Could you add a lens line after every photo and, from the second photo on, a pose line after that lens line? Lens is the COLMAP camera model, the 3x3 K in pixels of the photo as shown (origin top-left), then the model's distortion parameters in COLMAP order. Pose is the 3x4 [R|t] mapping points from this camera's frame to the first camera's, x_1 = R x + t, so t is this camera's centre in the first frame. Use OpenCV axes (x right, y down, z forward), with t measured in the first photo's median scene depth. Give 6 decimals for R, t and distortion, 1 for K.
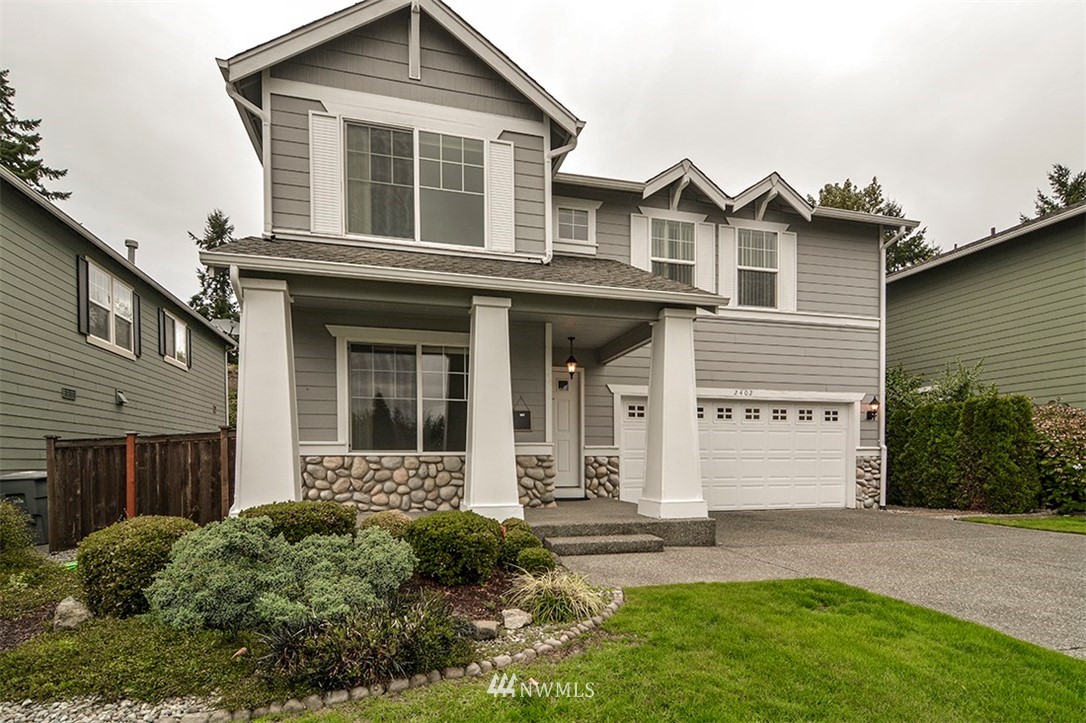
lens RADIAL K [[544.8, 0, 595.2], [0, 544.8, 472.1], [0, 0, 1]] dist [0.004193, -0.000530]
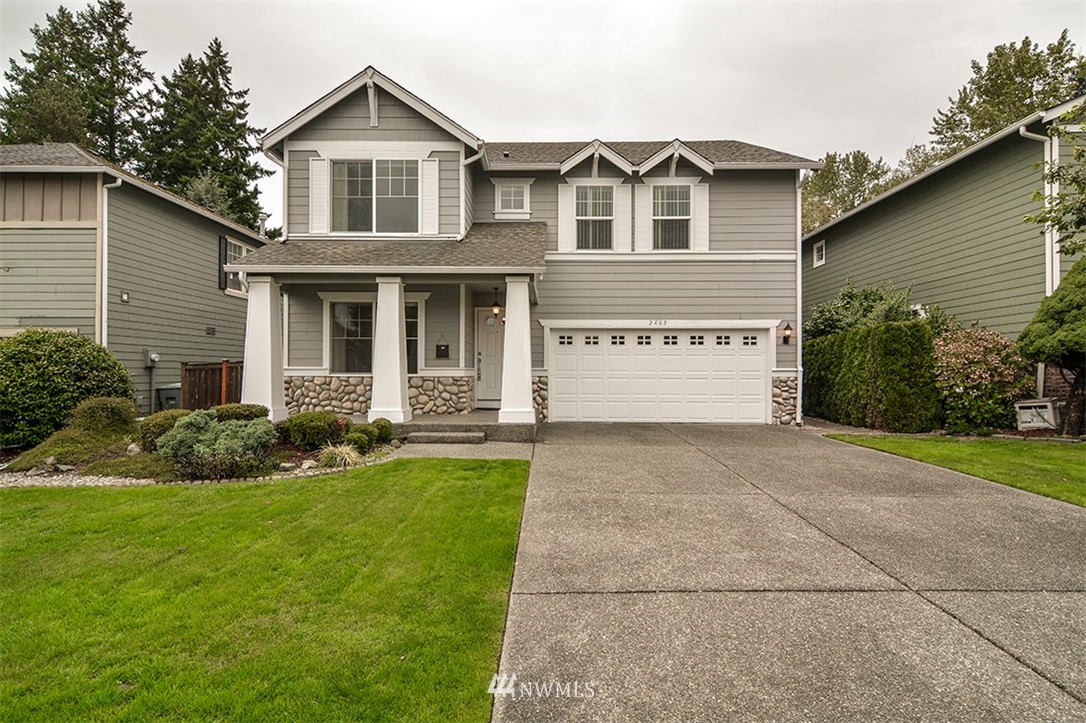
lens RADIAL K [[574.4, 0, 567.9], [0, 574.4, 366.2], [0, 0, 1]] dist [0.019546, -0.009386]
pose [[0.961357, 0.002182, -0.275298, 0.453460], [-0.011219, 0.999448, -0.031257, -0.011331], [0.275078, 0.033138, 0.960851, -0.261959]]
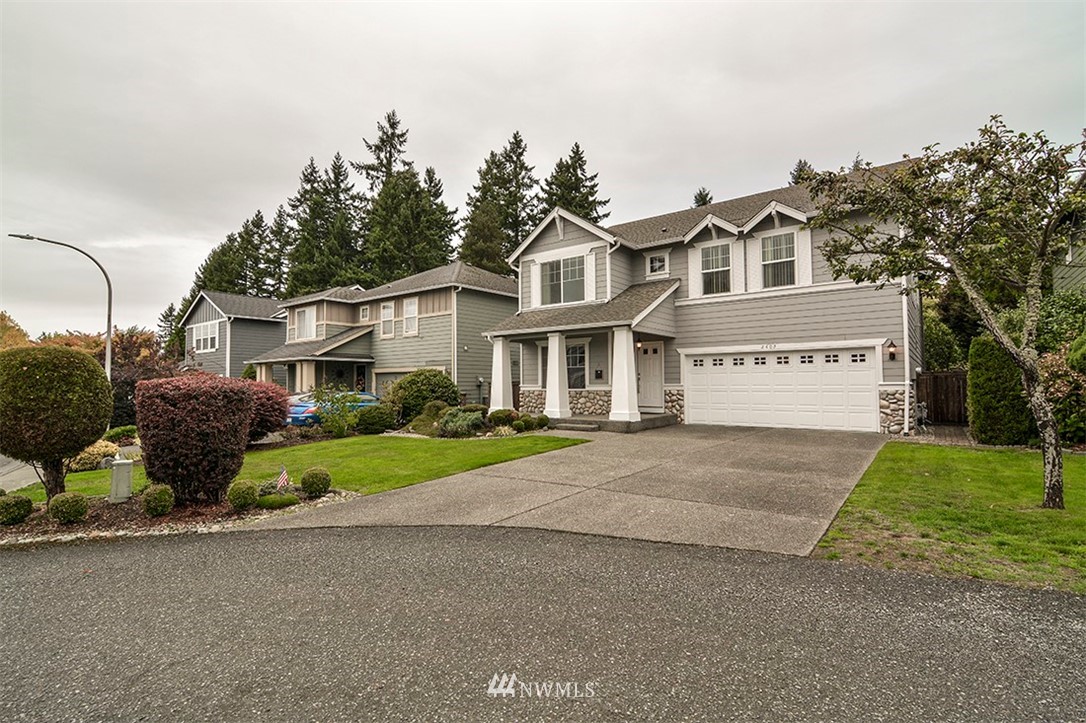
lens RADIAL K [[513.5, 0, 539.5], [0, 513.5, 364.1], [0, 0, 1]] dist [0.017515, -0.012427]
pose [[0.604371, -0.034690, -0.795947, 1.061135], [-0.013098, 0.998484, -0.053462, -0.017909], [0.796595, 0.042736, 0.603001, -0.342980]]
